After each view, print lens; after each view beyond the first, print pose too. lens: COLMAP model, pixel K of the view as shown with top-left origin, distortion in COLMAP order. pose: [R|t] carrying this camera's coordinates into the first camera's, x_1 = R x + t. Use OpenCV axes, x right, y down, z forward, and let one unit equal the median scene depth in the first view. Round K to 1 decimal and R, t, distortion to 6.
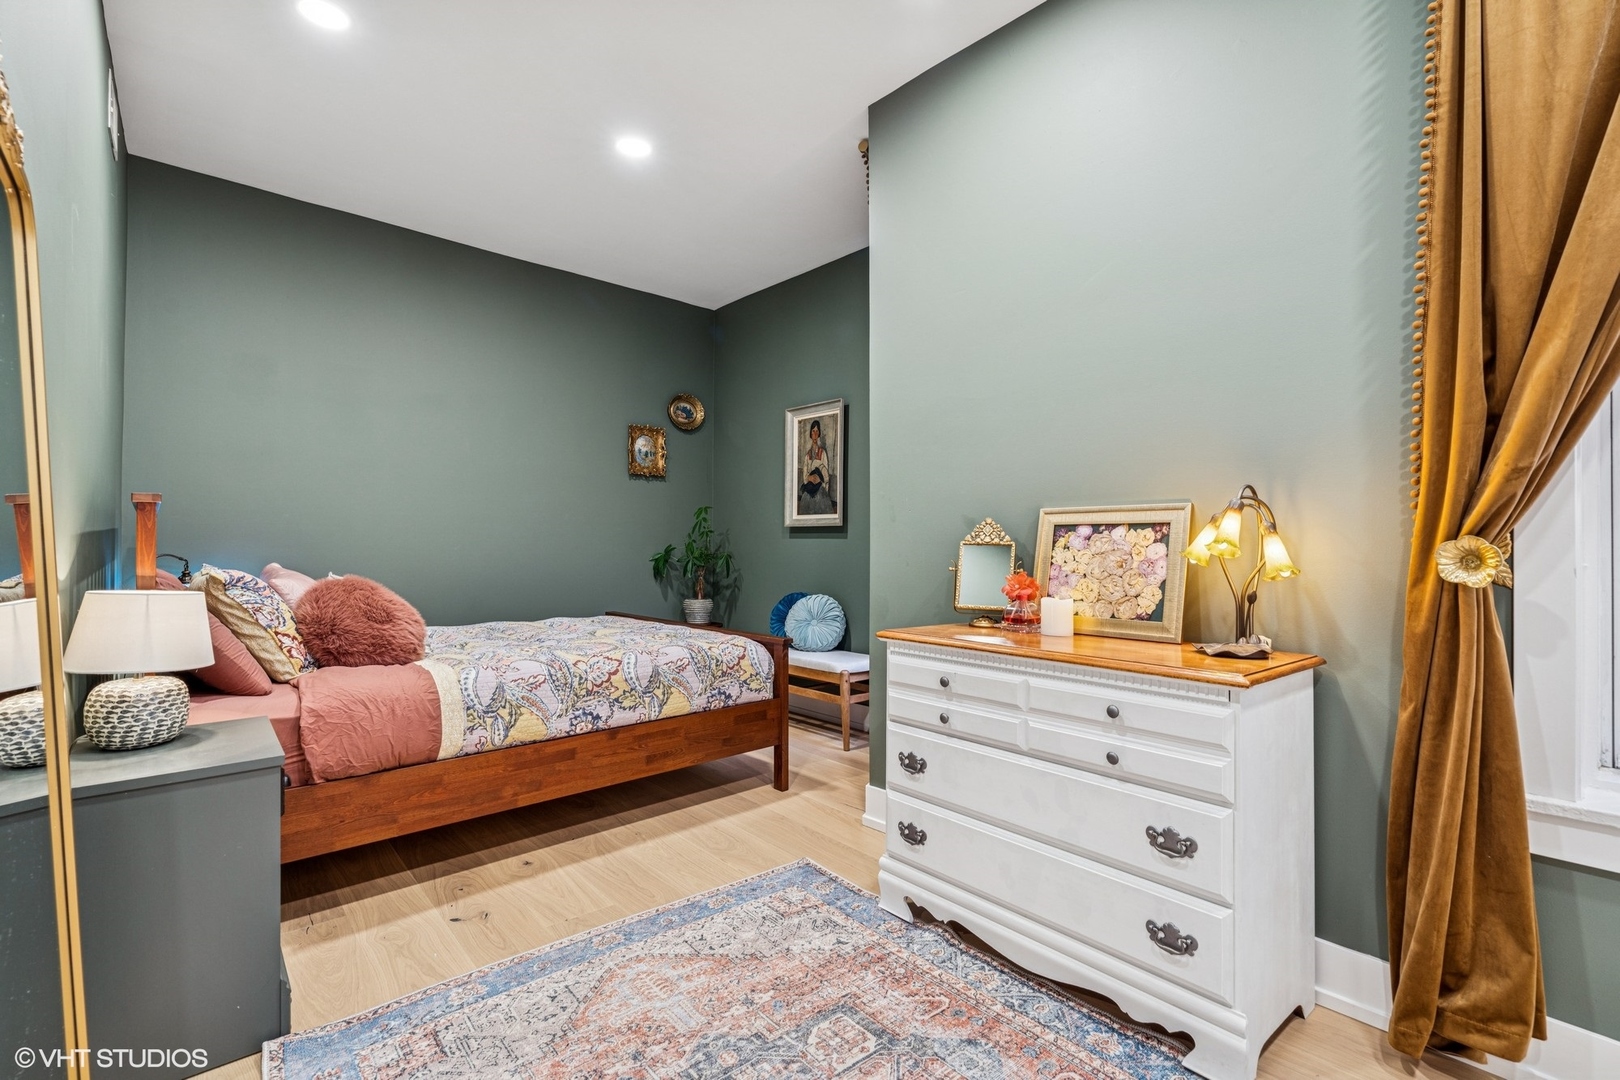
lens RADIAL K [[740.8, 0, 808.1], [0, 740.8, 534.6], [0, 0, 1]] dist [-0.004202, 0.003200]
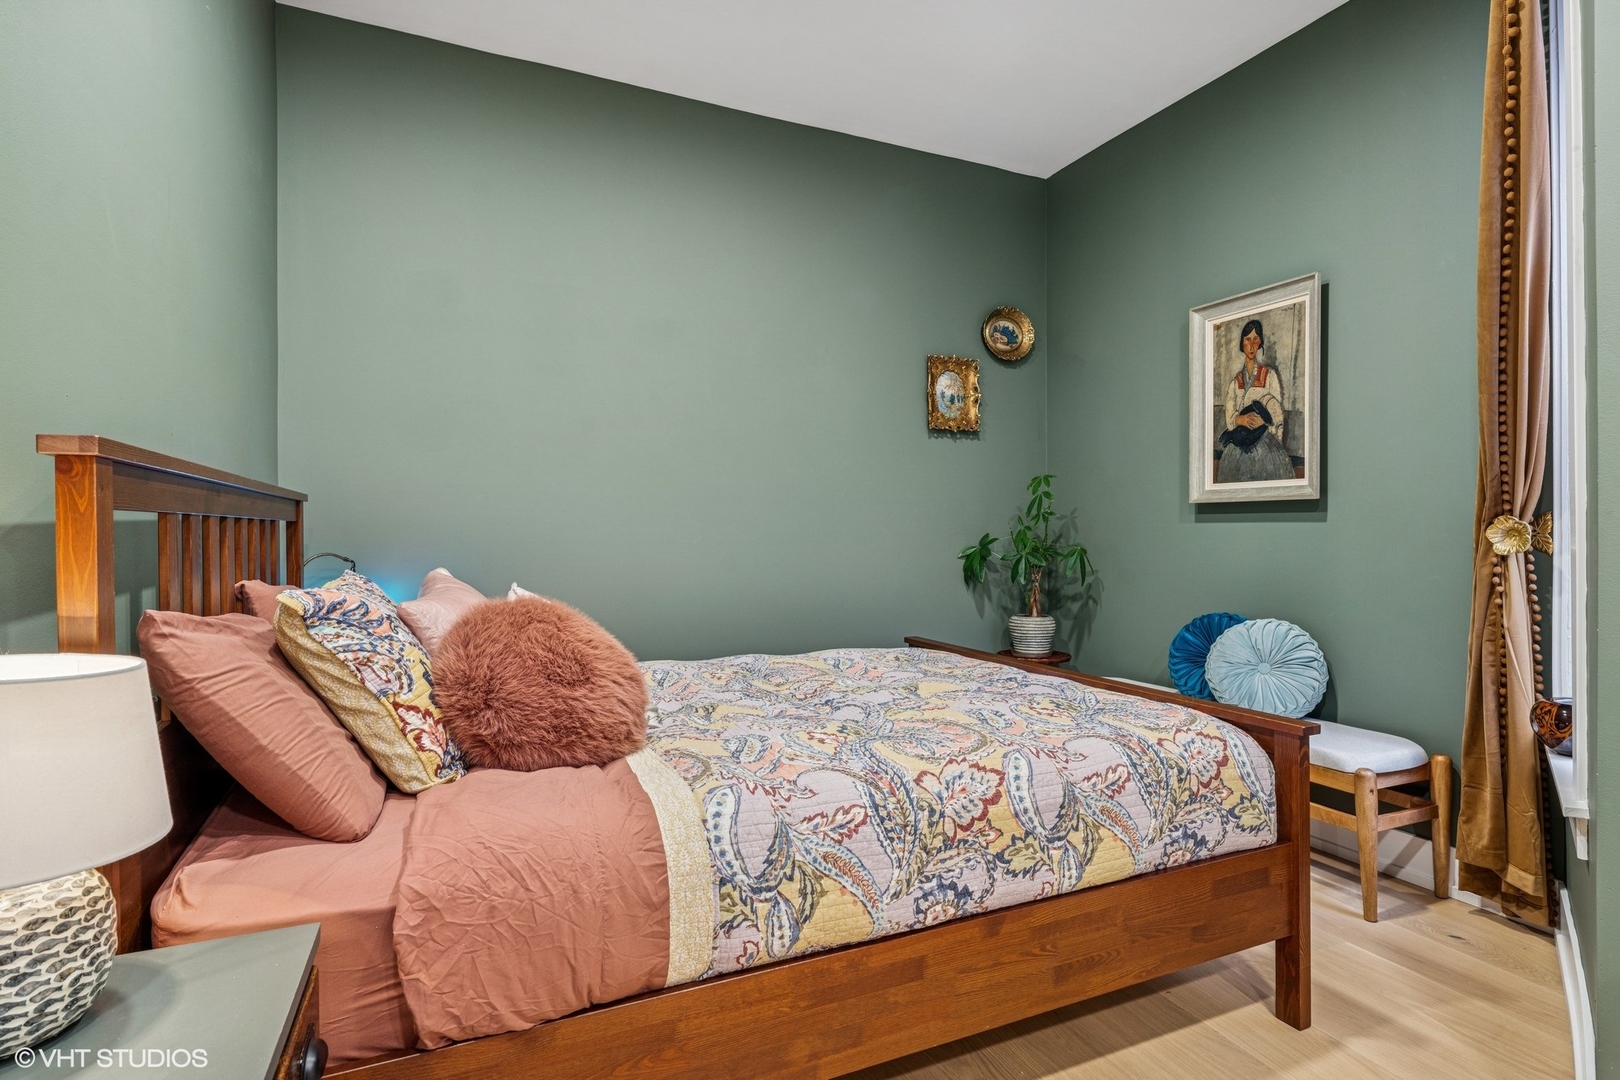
lens RADIAL K [[839.3, 0, 811.4], [0, 839.3, 535.8], [0, 0, 1]] dist [-0.007341, 0.000488]
pose [[0.953175, -0.006040, -0.302359, -0.185507], [0.011627, 0.999793, 0.016681, 0.001578], [0.302196, -0.019416, 0.953048, 0.391909]]
